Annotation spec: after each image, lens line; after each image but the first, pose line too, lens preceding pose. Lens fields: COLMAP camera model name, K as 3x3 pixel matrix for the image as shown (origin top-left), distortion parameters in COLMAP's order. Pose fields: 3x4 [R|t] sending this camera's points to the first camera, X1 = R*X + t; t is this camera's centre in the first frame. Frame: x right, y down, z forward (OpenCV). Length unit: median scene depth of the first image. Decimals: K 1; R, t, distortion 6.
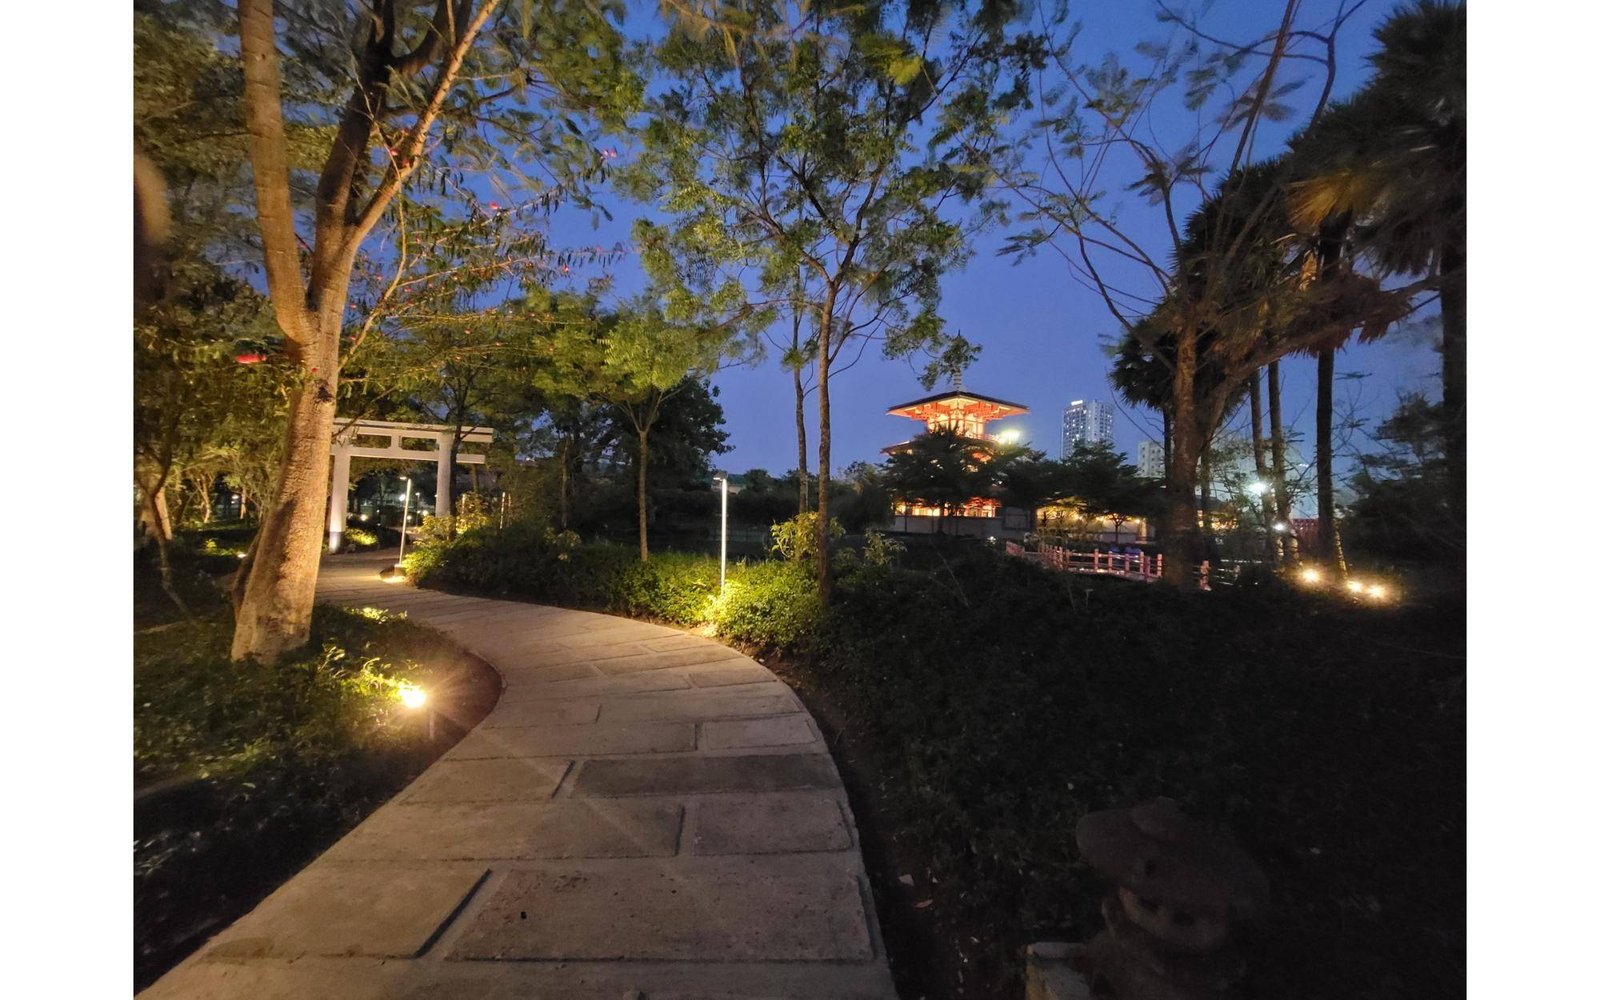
lens RADIAL K [[919.2, 0, 804.6], [0, 919.2, 496.2], [0, 0, 1]] dist [0.081143, -0.052145]
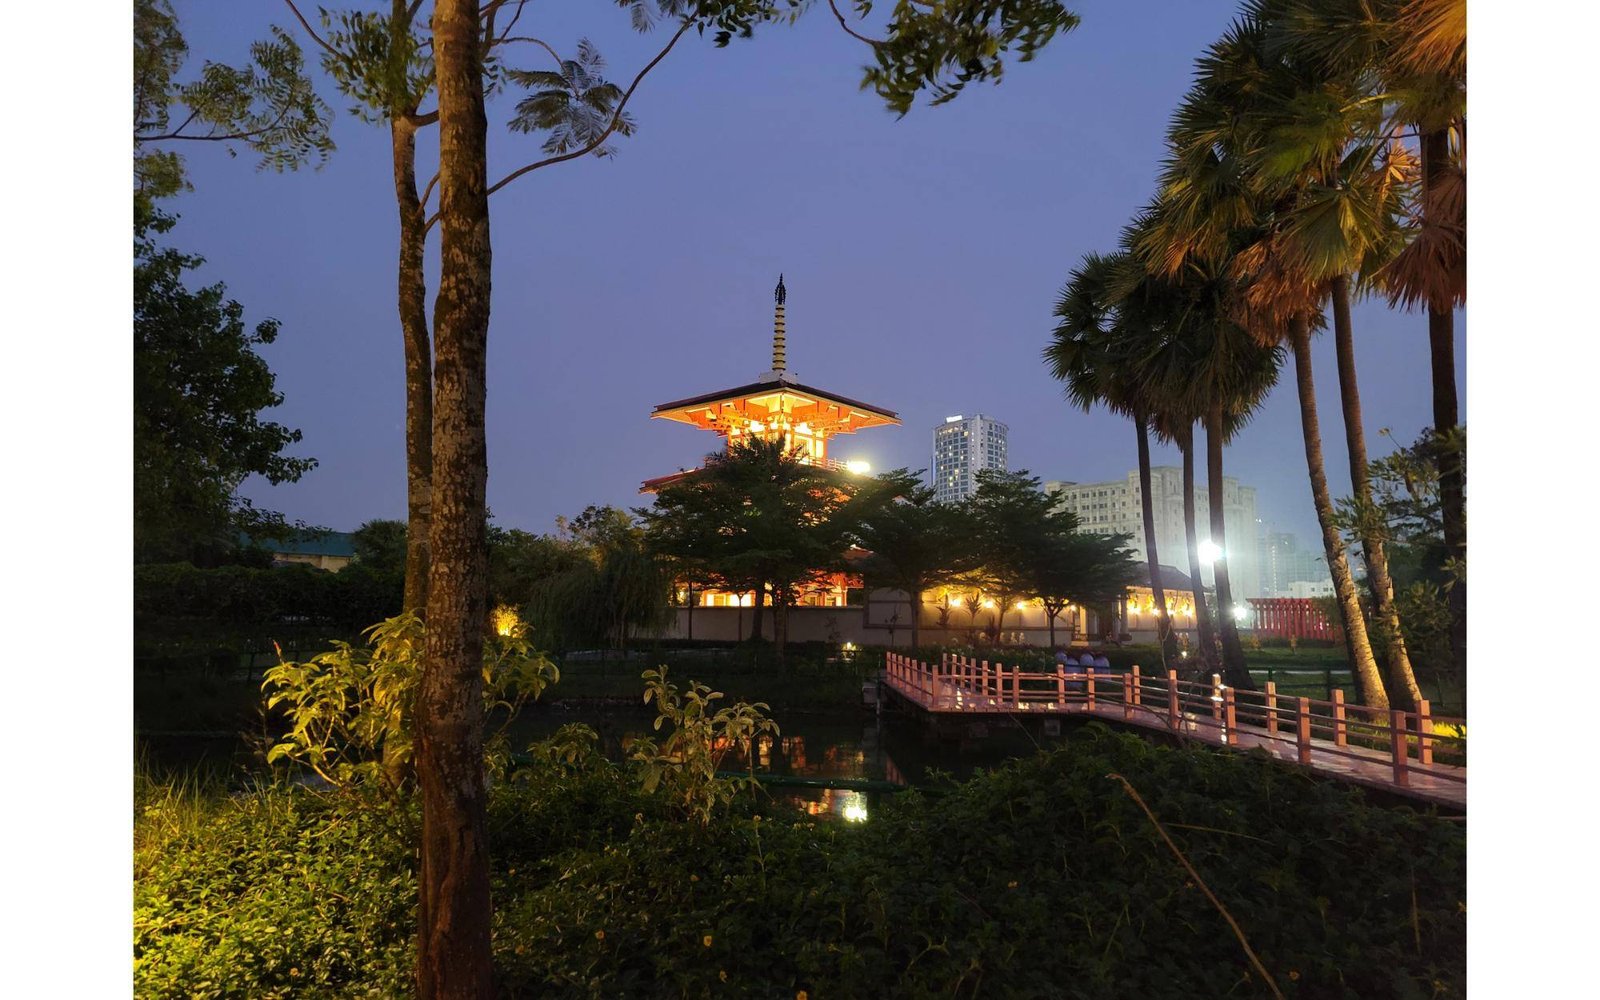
lens RADIAL K [[919.2, 0, 804.6], [0, 919.2, 496.2], [0, 0, 1]] dist [0.081143, -0.052145]
pose [[0.959110, 0.009467, 0.282877, 0.023311], [0.017500, 0.995545, -0.092653, 0.007617], [-0.282494, 0.093815, 0.954671, 0.475064]]
